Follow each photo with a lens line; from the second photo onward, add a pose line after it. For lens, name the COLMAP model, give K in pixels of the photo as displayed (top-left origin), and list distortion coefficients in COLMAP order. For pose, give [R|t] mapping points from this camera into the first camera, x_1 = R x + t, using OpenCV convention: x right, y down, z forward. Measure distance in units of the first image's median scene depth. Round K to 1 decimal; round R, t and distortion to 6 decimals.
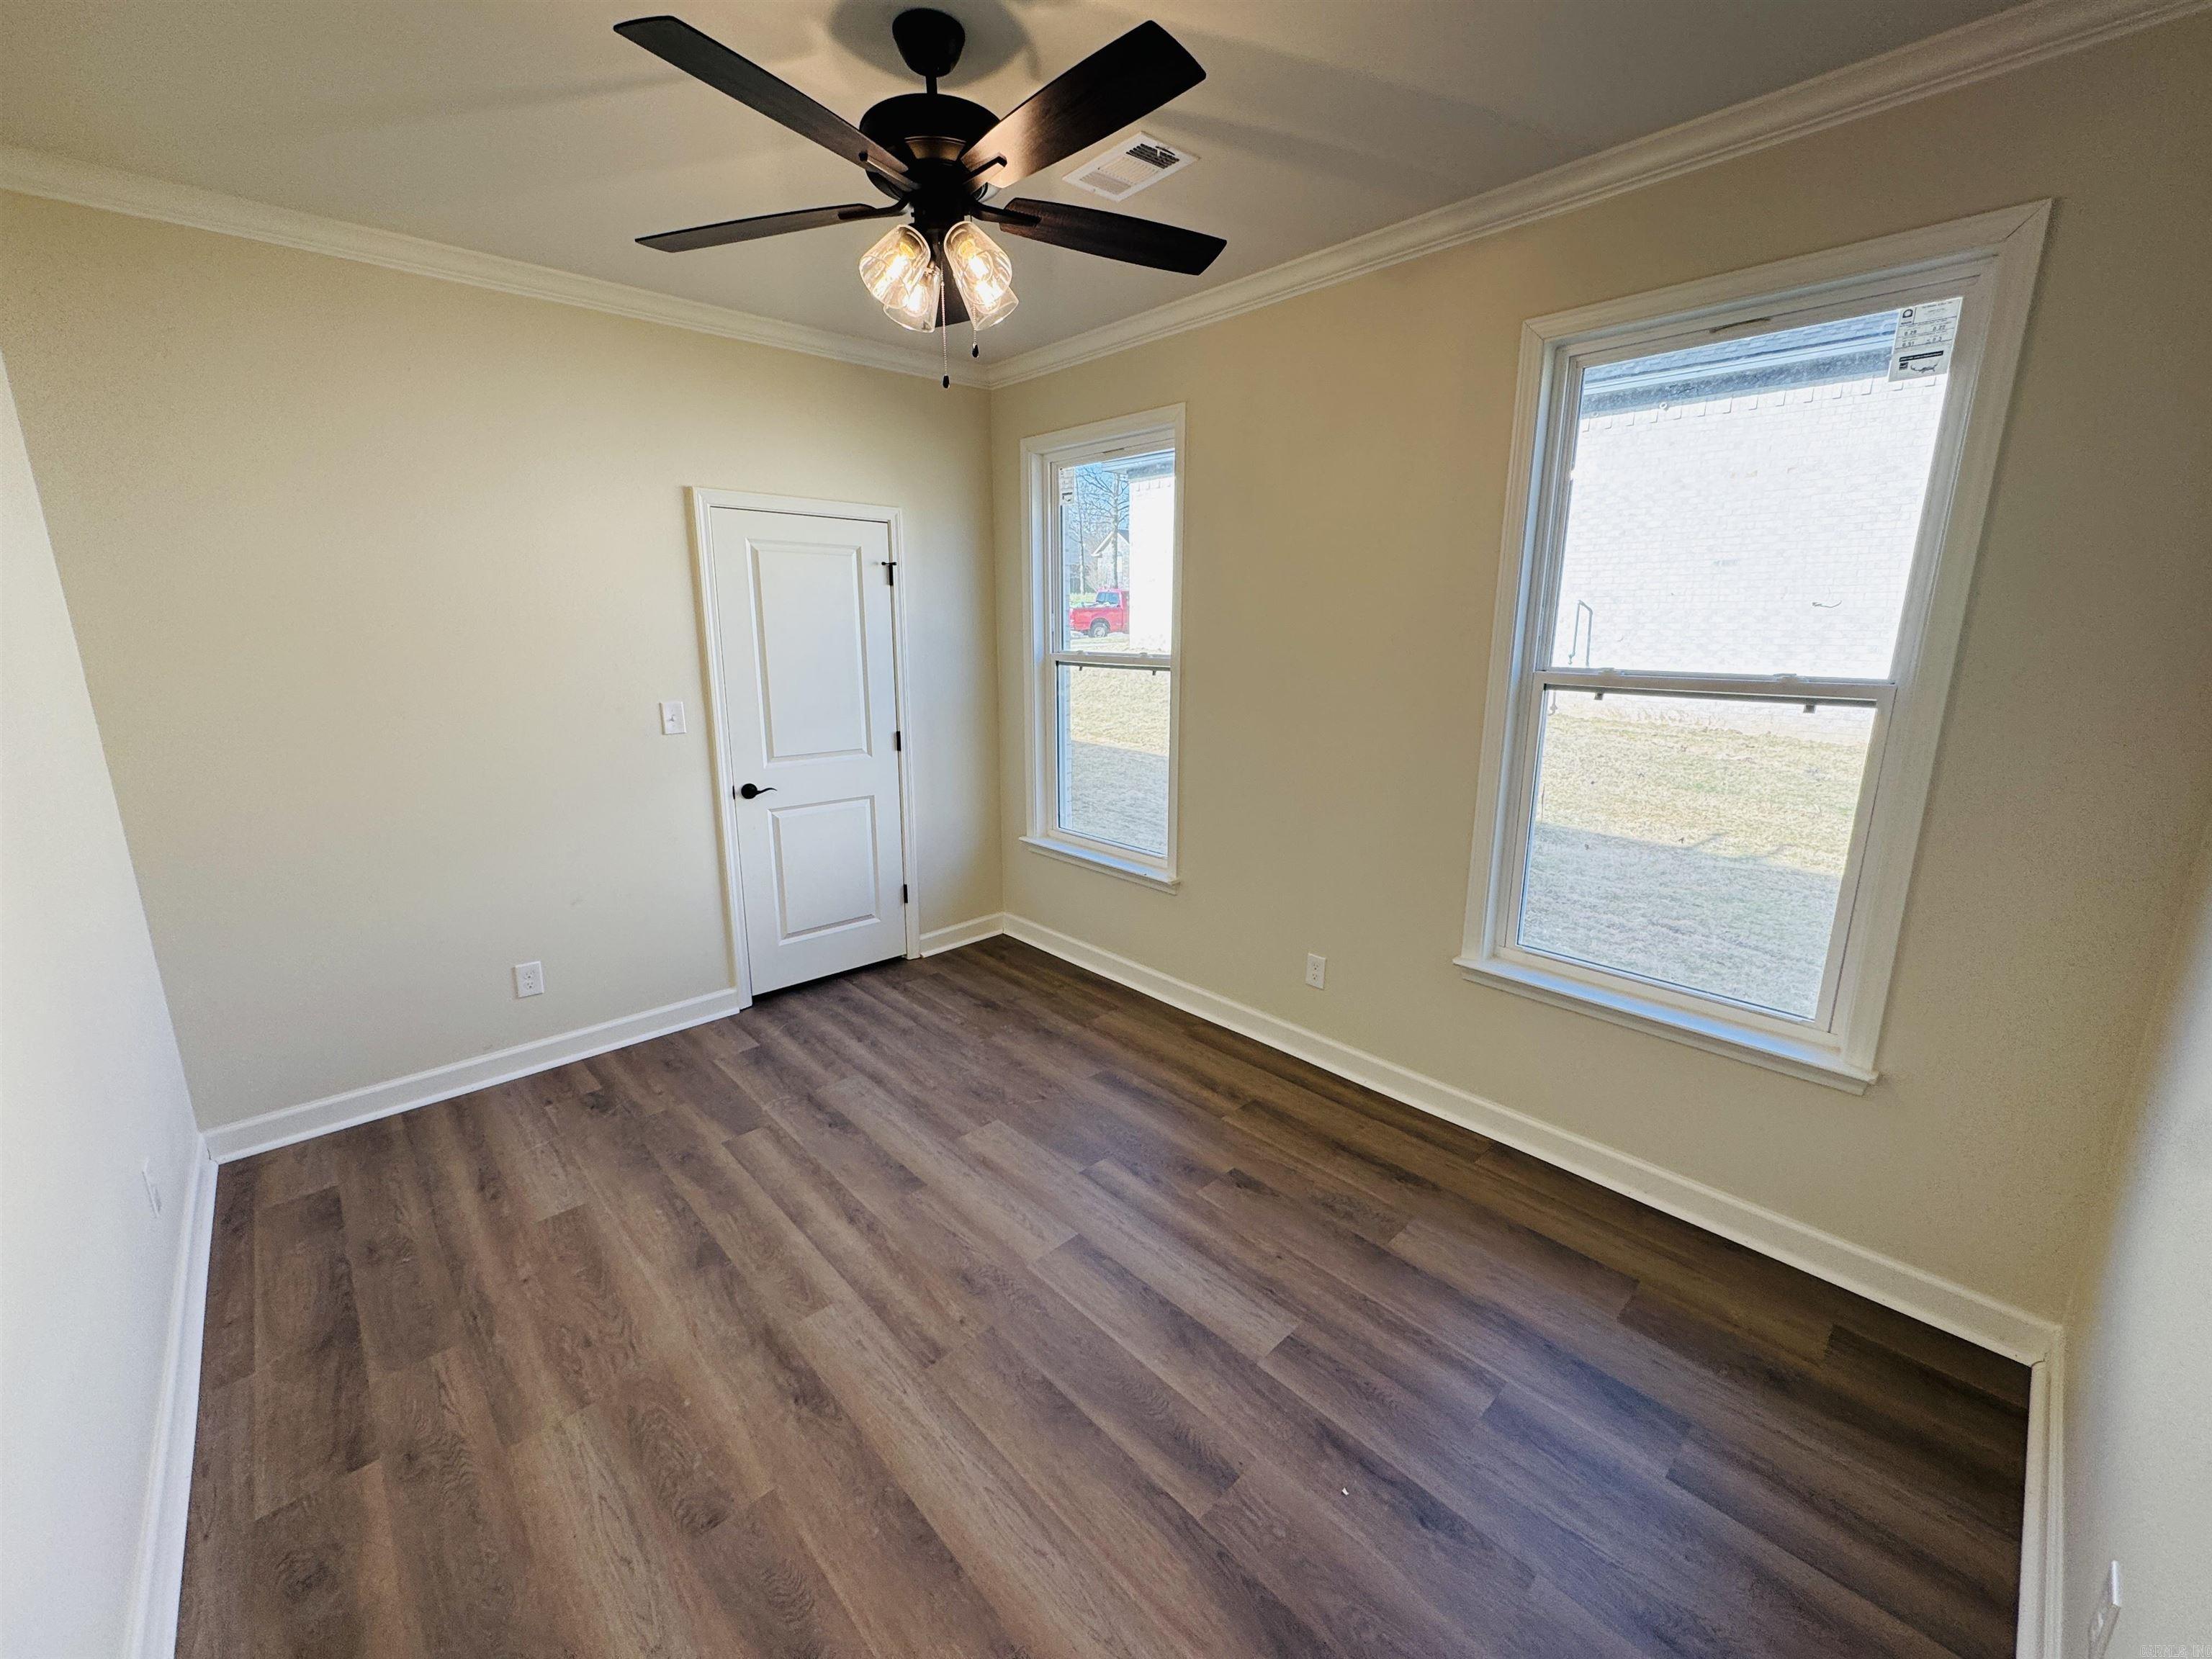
lens RADIAL K [[881.8, 0, 1108.5], [0, 881.8, 824.8], [0, 0, 1]] dist [-0.003341, -0.000182]
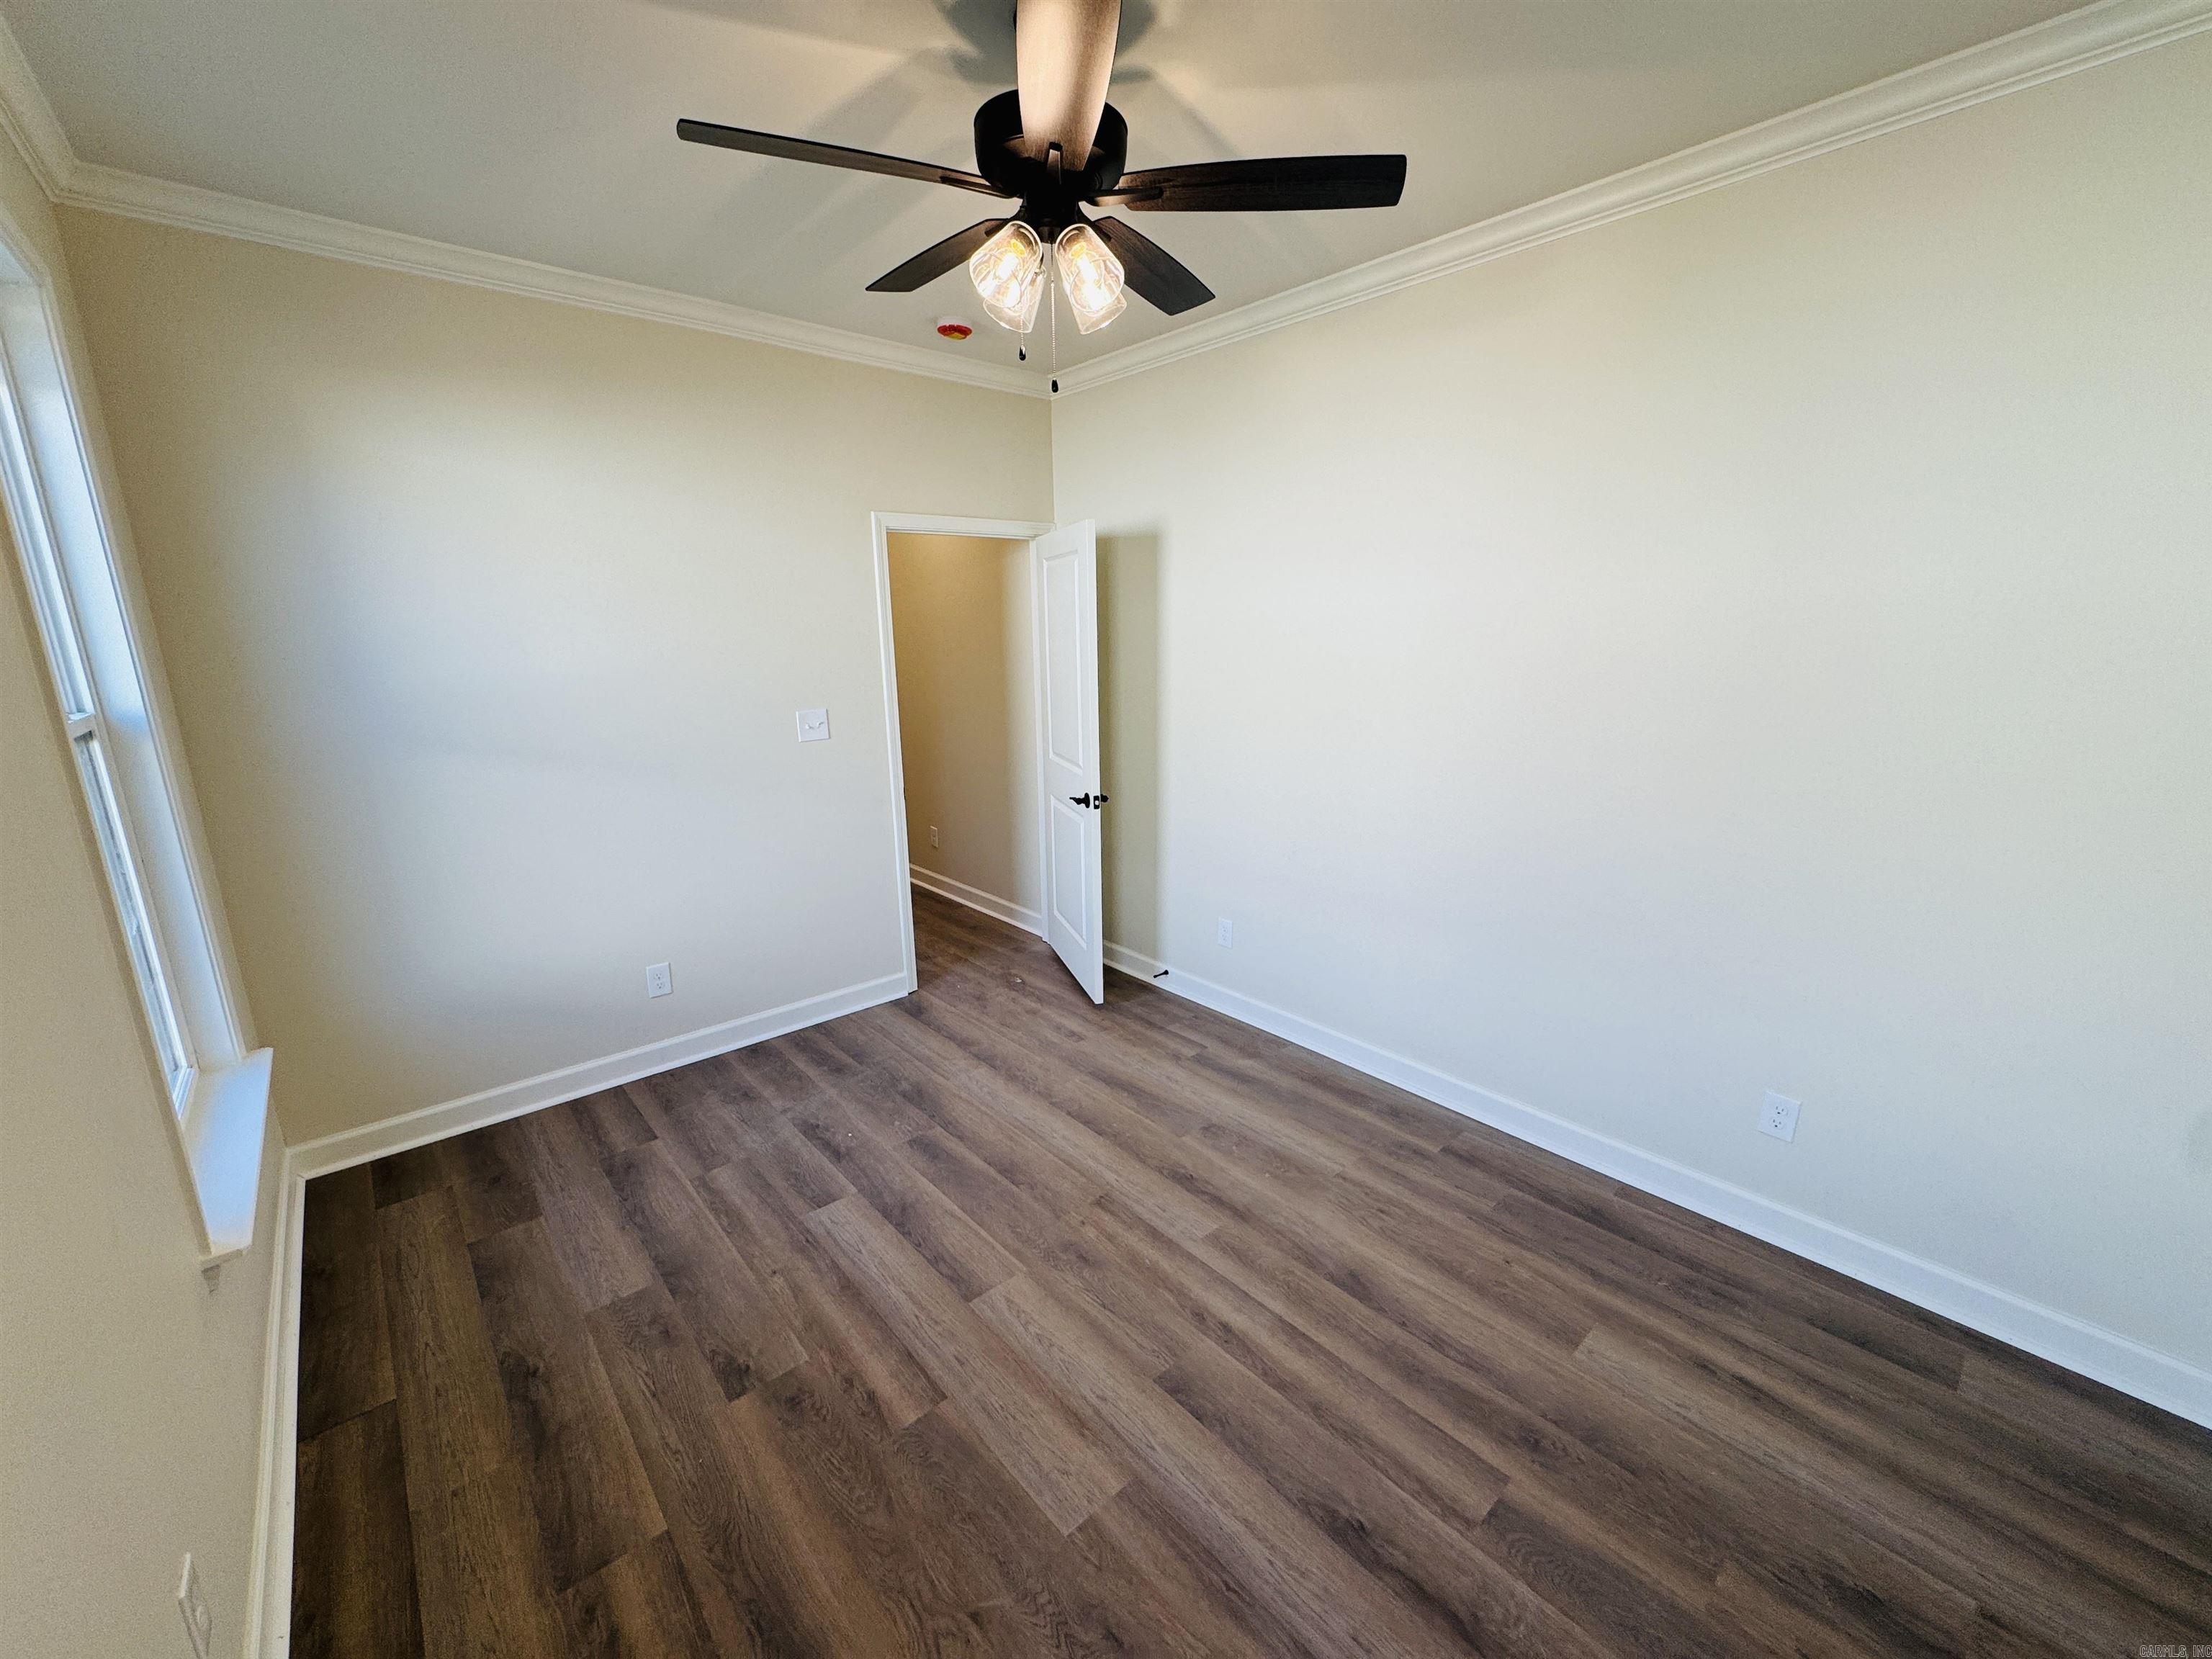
lens RADIAL K [[881.8, 0, 1107.7], [0, 881.8, 827.7], [0, 0, 1]] dist [-0.003341, -0.000182]
pose [[-0.999365, 0.003581, 0.035453, -0.232393], [0.018855, 0.897381, 0.440854, -0.414422], [-0.030236, 0.441243, -0.896878, 1.744603]]
